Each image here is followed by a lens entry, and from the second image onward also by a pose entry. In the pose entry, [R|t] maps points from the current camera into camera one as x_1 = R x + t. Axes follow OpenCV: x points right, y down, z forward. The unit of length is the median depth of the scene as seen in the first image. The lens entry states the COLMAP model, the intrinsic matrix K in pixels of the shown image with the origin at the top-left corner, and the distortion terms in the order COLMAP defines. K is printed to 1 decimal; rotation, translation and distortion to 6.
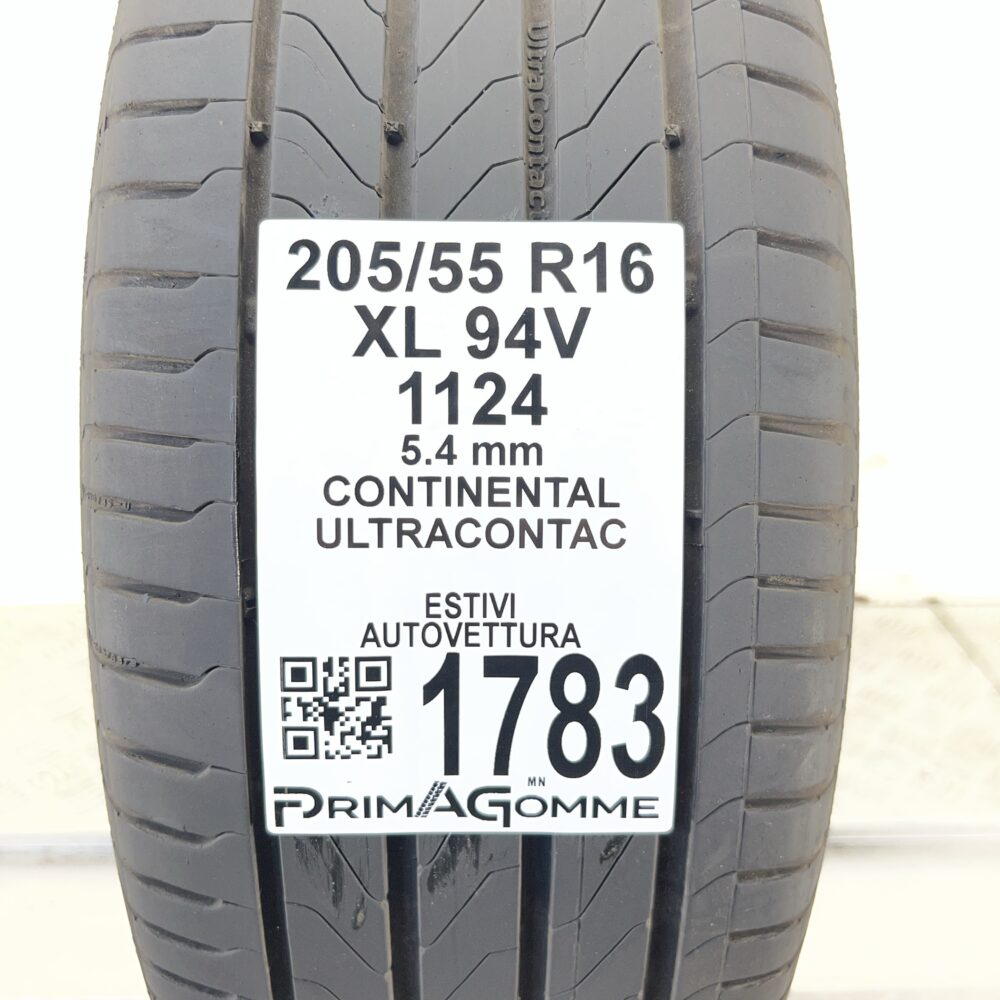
lens RADIAL K [[1452.9, 0, 500.2], [0, 1452.9, 500.0], [0, 0, 1]] dist [0.030183, 0.000000]
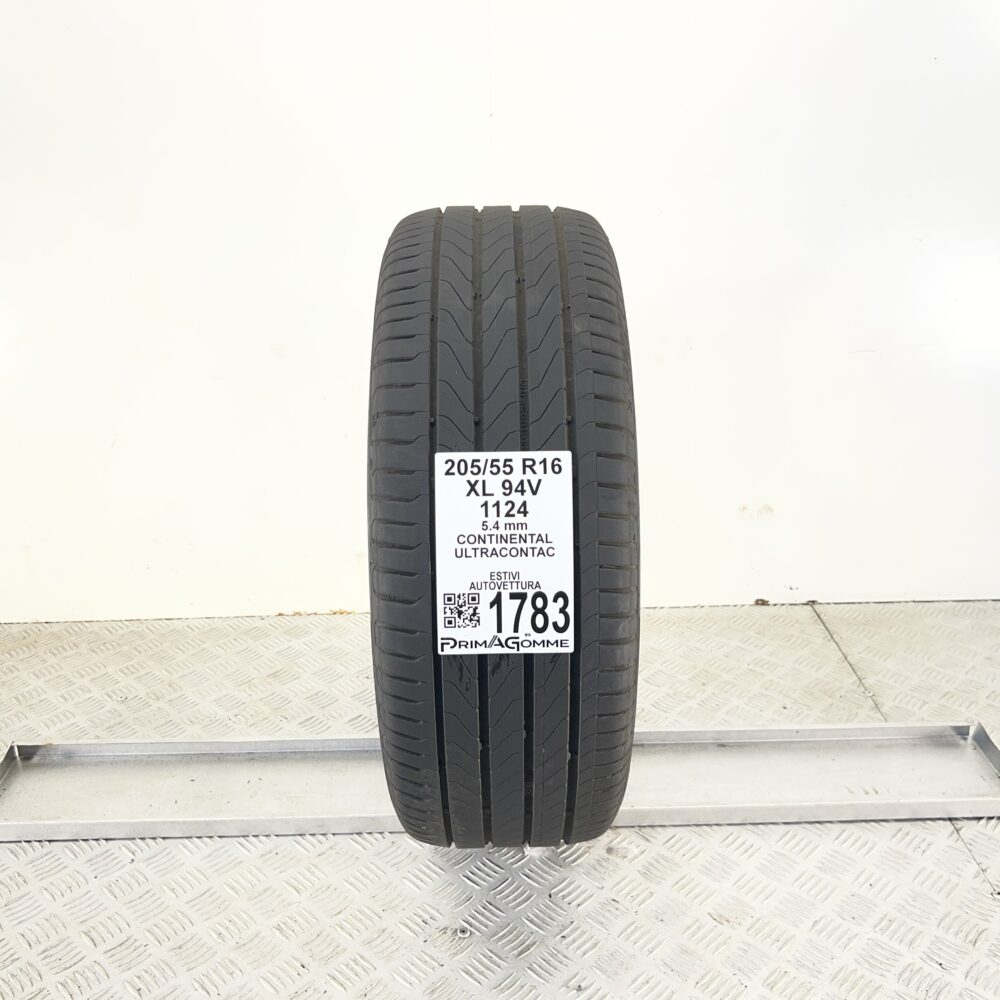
lens RADIAL K [[1452.9, 0, 499.9], [0, 1452.9, 502.1], [0, 0, 1]] dist [0.030183, 0.000000]
pose [[0.999744, -0.018030, -0.013673, 0.013914], [0.017685, 0.999532, -0.024951, -0.006882], [0.014117, 0.024702, 0.999595, -2.070113]]
